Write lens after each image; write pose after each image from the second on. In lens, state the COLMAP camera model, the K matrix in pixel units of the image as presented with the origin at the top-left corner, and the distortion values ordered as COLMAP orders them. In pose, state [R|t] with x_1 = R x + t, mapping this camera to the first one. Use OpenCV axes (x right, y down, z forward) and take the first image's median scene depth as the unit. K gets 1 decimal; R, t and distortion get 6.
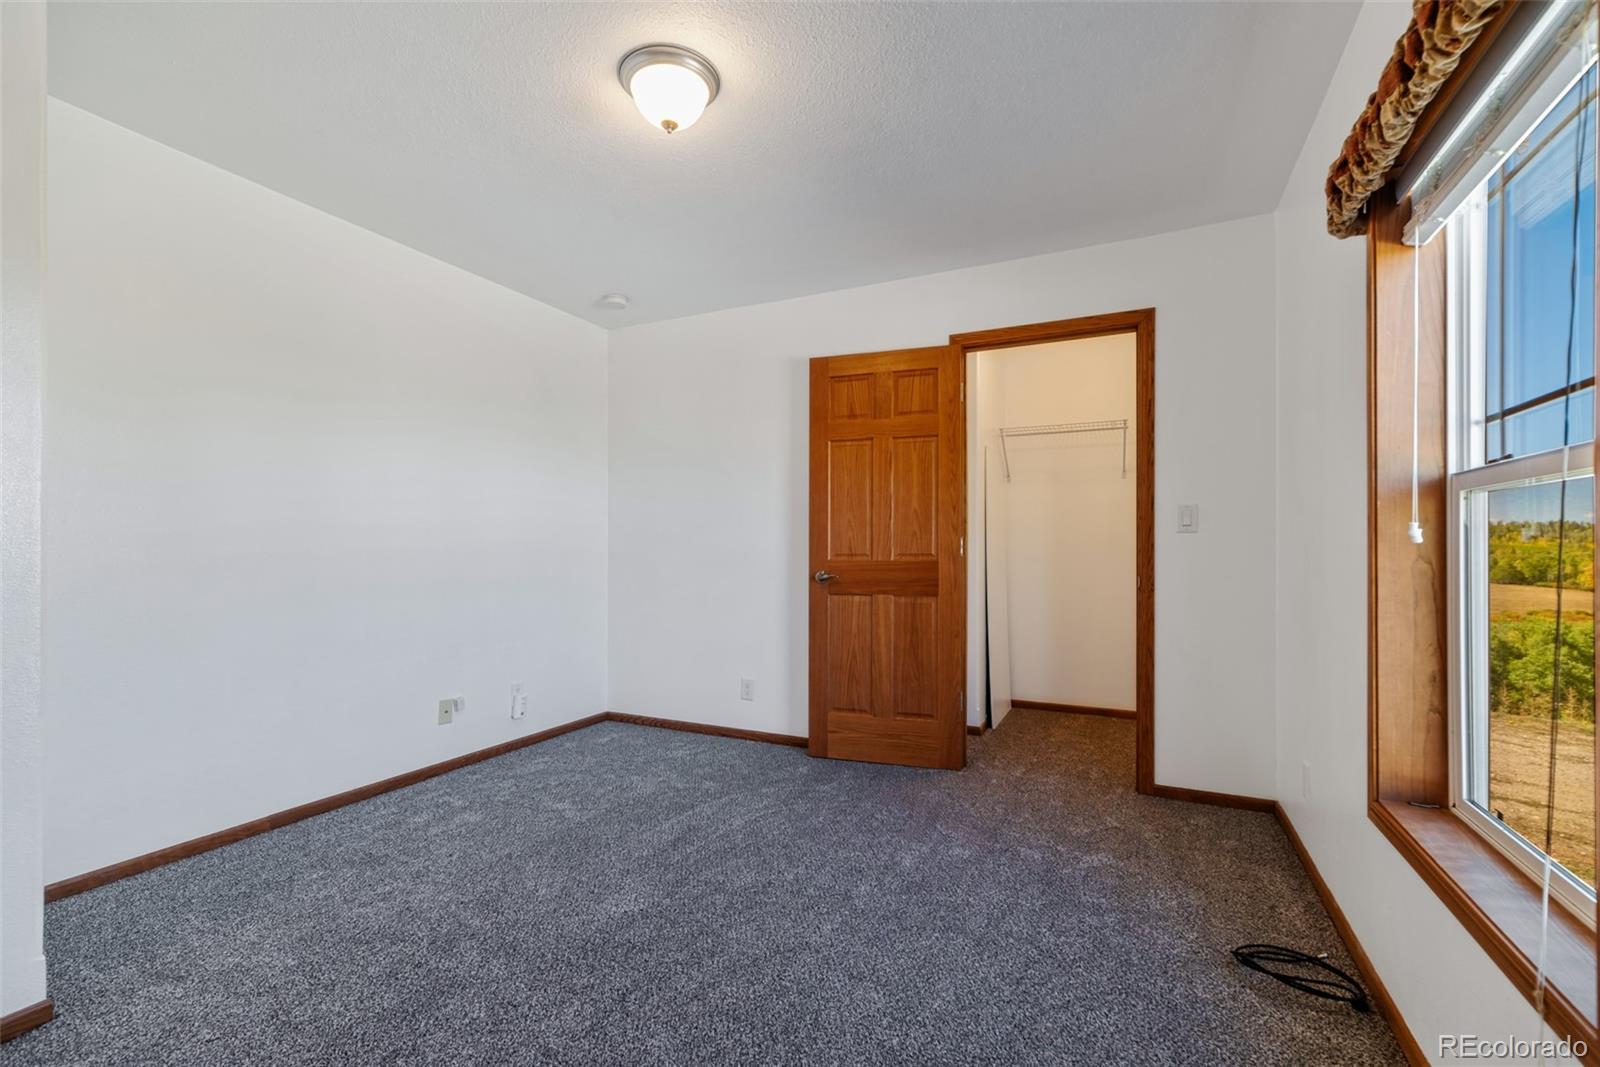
lens RADIAL K [[695.4, 0, 828.3], [0, 695.4, 557.2], [0, 0, 1]] dist [0.005096, 0.001484]
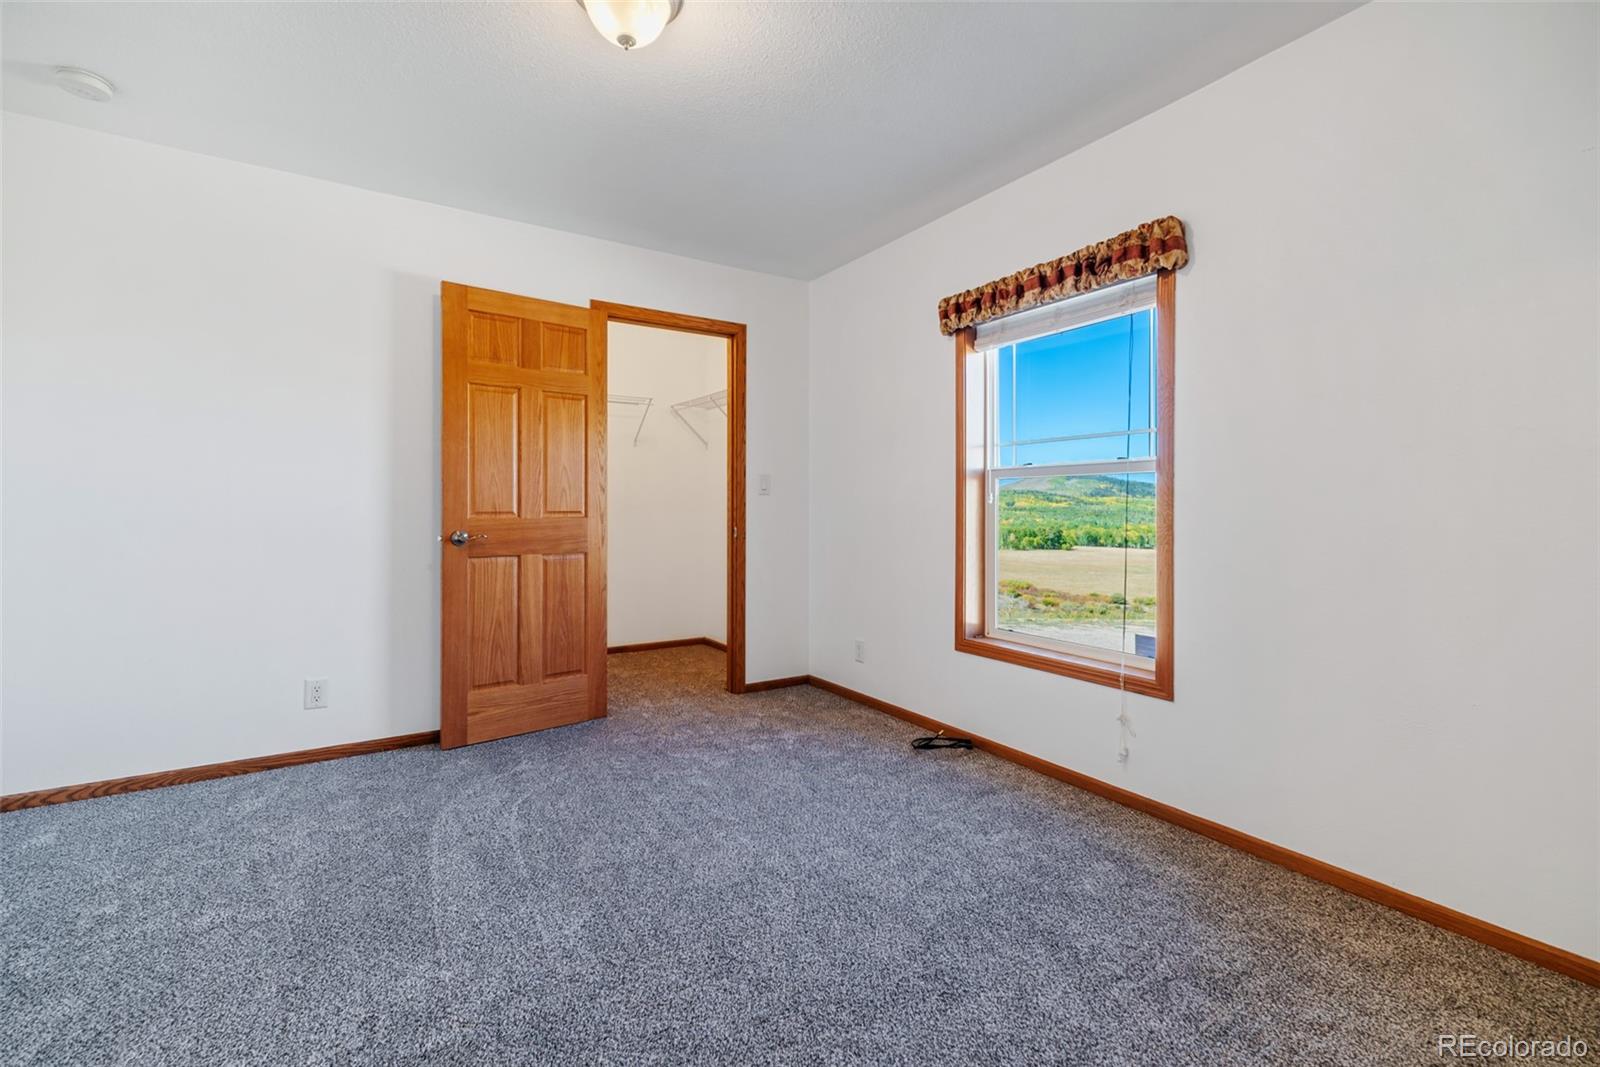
lens RADIAL K [[695.4, 0, 785.3], [0, 695.4, 521.1], [0, 0, 1]] dist [0.005096, 0.001484]
pose [[0.536819, -0.015582, 0.843554, -0.541562], [0.007847, 0.999878, 0.013475, -0.001660], [-0.843661, -0.000614, 0.536876, 0.200838]]
